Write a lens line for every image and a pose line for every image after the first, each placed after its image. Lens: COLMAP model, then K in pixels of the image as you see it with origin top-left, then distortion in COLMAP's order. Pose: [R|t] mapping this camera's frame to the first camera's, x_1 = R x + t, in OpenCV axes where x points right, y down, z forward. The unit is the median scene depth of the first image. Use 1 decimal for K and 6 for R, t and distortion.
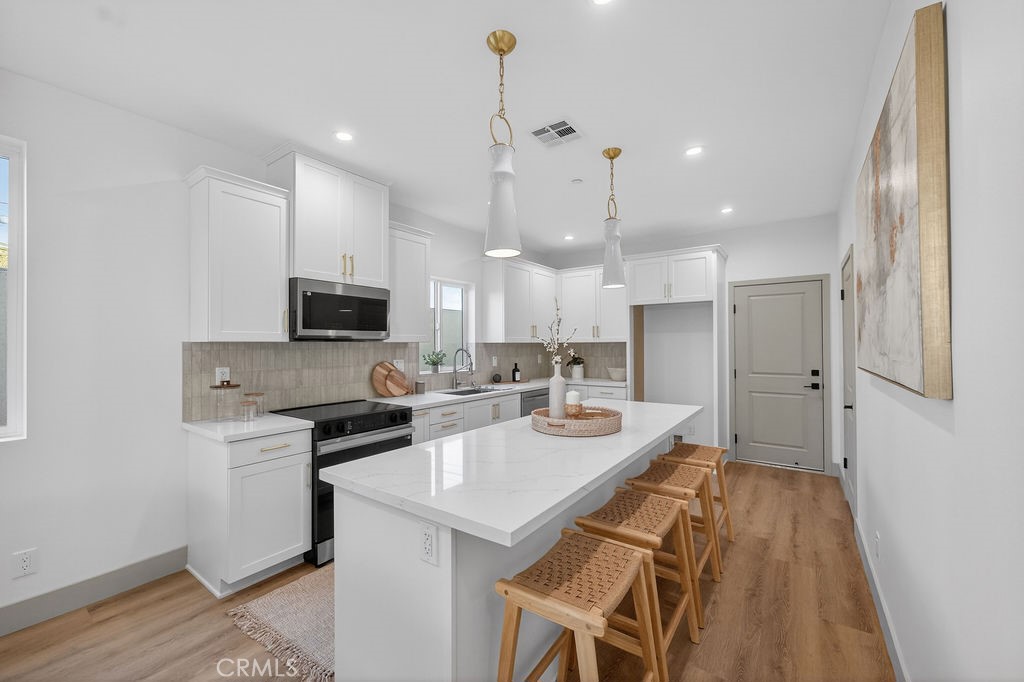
lens RADIAL K [[405.0, 0, 509.1], [0, 405.0, 342.1], [0, 0, 1]] dist [-0.020933, 0.015877]
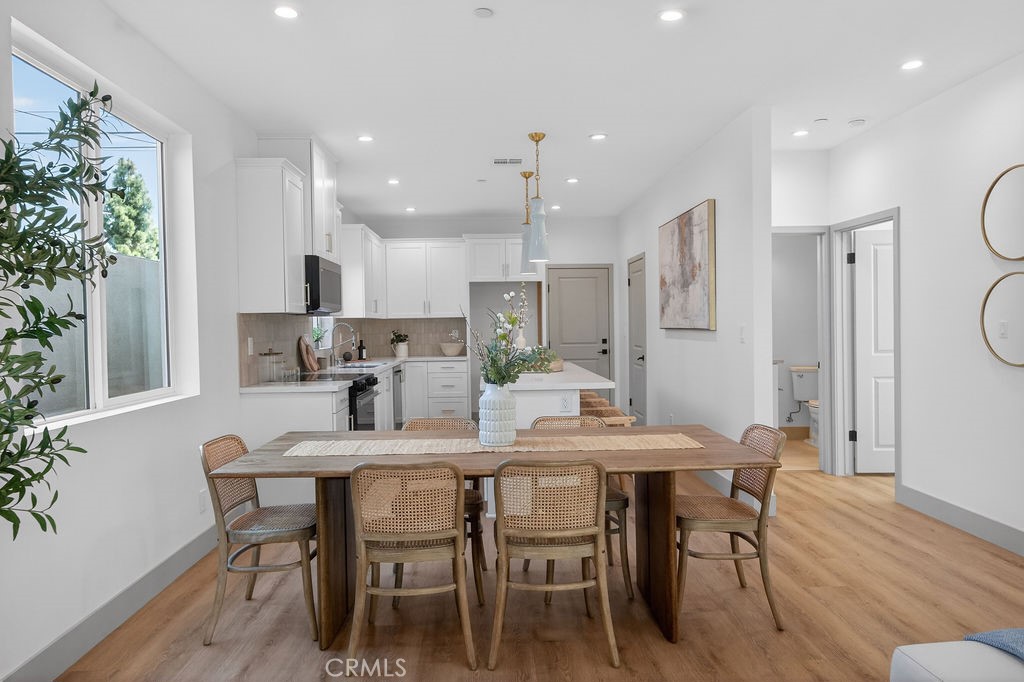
lens RADIAL K [[668.2, 0, 499.4], [0, 668.2, 338.5], [0, 0, 1]] dist [0.004939, 0.004183]
pose [[0.798394, -0.018643, 0.601847, -0.901918], [0.006416, 0.999727, 0.022457, 0.022166], [-0.602101, -0.014068, 0.798296, -0.565461]]
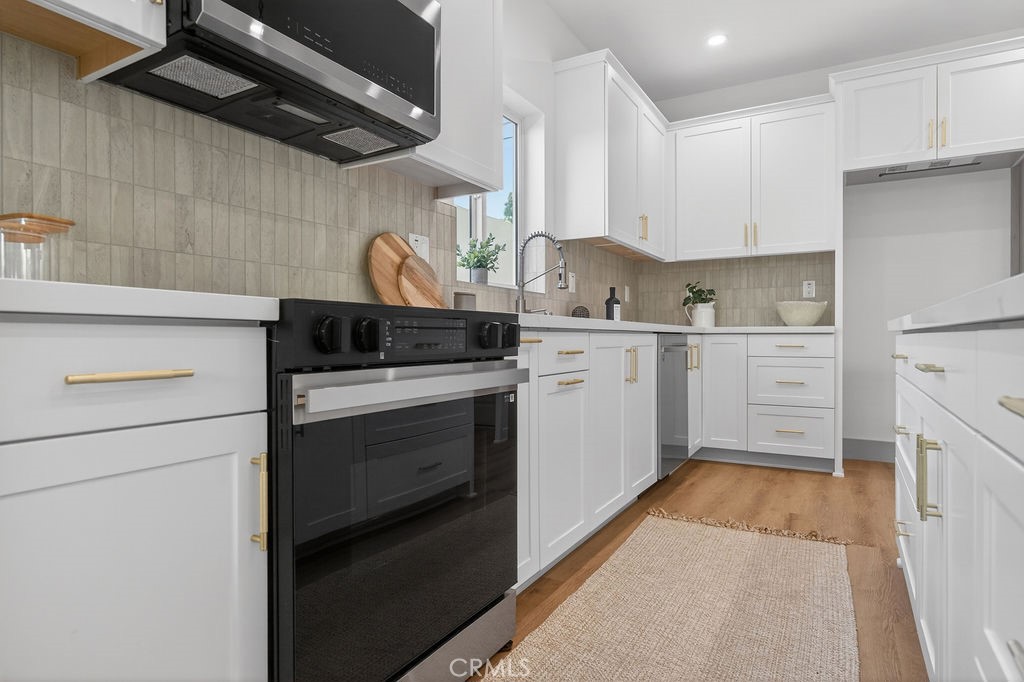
lens RADIAL K [[585.1, 0, 504.3], [0, 585.1, 341.8], [0, 0, 1]] dist [-0.003263, 0.002103]
pose [[0.995358, 0.004214, 0.096151, -0.255223], [-0.005732, 0.999863, 0.015514, 0.149962], [-0.096072, -0.015993, 0.995246, 0.412335]]
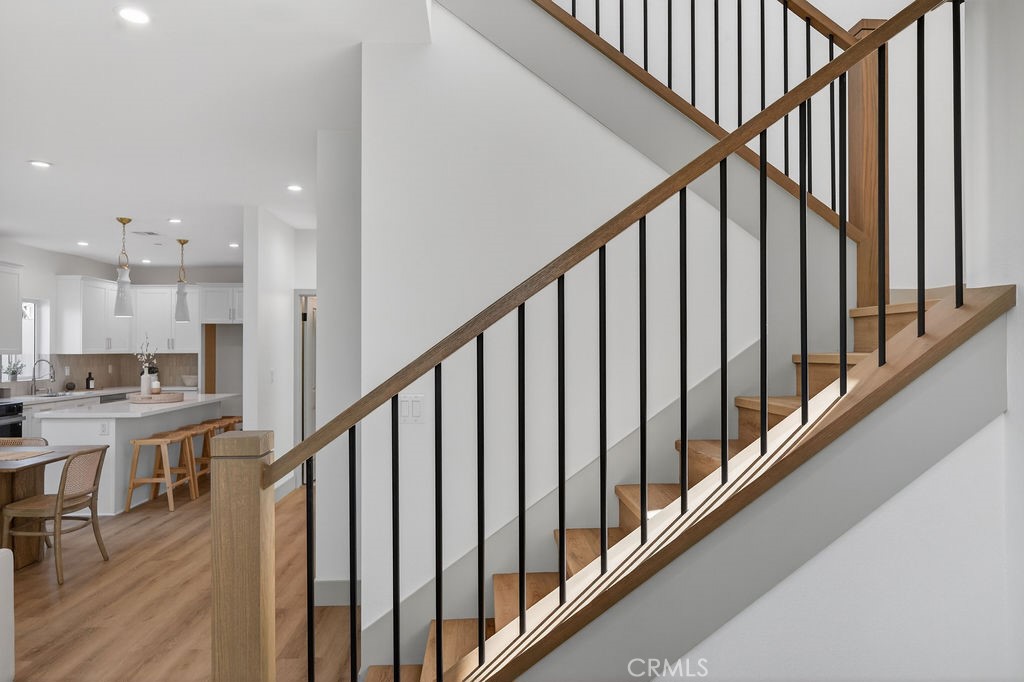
lens RADIAL K [[668.2, 0, 499.4], [0, 668.2, 338.5], [0, 0, 1]] dist [0.004939, 0.004183]
pose [[0.787564, 0.015648, 0.616034, -0.314246], [-0.007925, 0.999852, -0.015267, -0.028669], [-0.616182, 0.007141, 0.787571, -1.518881]]
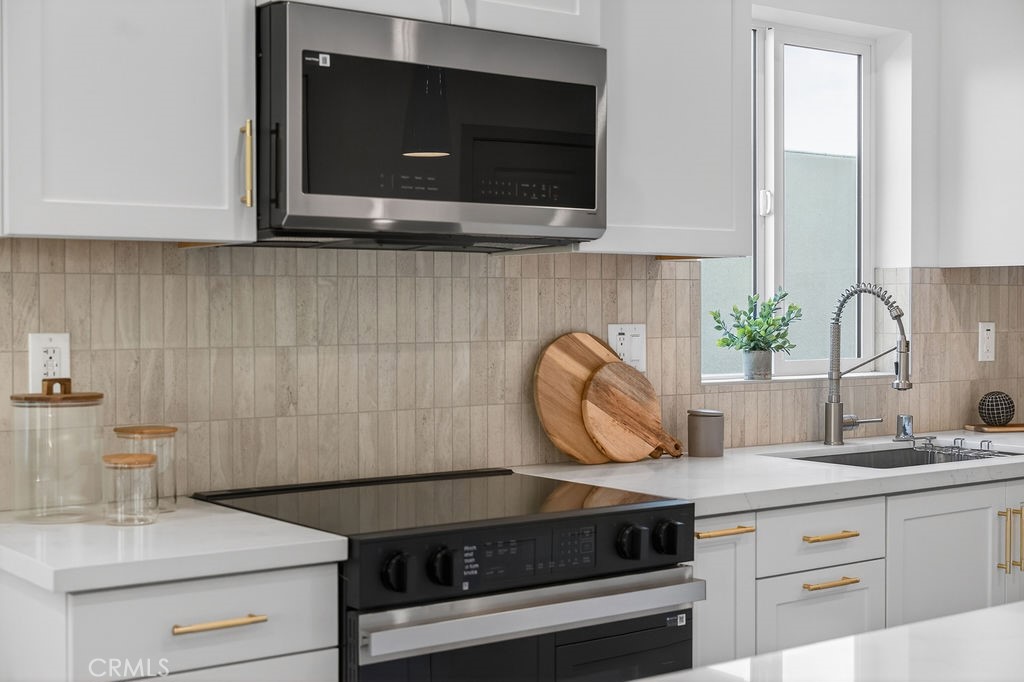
lens RADIAL K [[1434.7, 0, 512.0], [0, 1434.7, 341.0], [0, 0, 1]] dist [-0.033663, -0.004057]
pose [[0.953841, 0.010018, -0.300146, -0.067951], [-0.000662, 0.999511, 0.031257, 0.026615], [0.300312, -0.029615, 0.953381, 0.095608]]
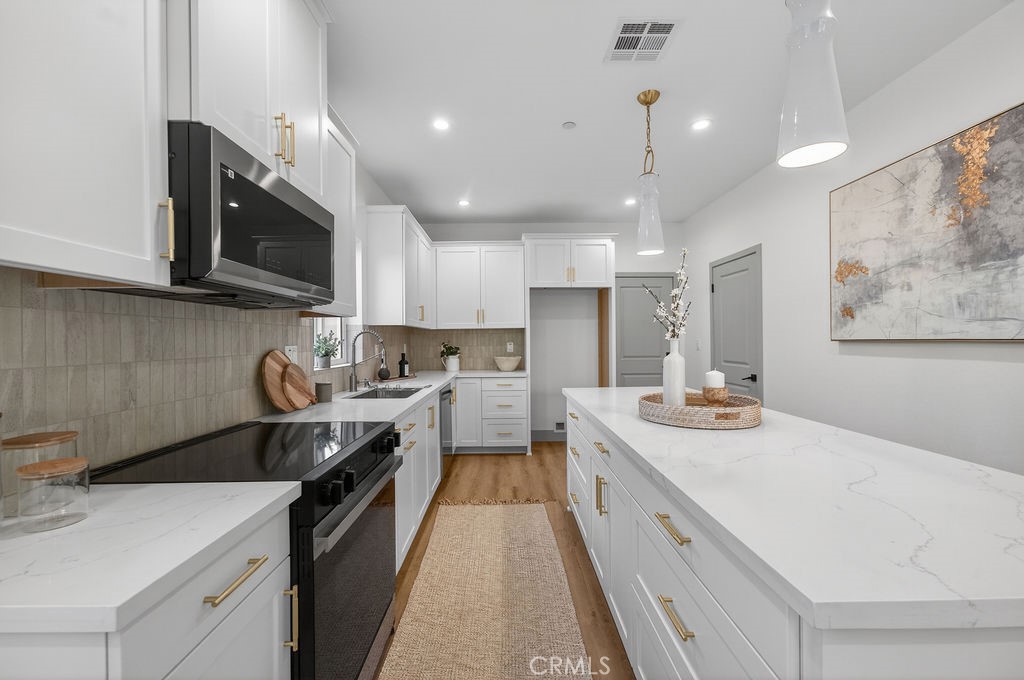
lens RADIAL K [[405.0, 0, 509.1], [0, 405.0, 341.1], [0, 0, 1]] dist [-0.020933, 0.015877]
pose [[0.805220, -0.003298, 0.592967, -0.380947], [0.001517, 0.999993, 0.003502, 0.036590], [-0.592974, -0.001920, 0.805219, 0.373343]]
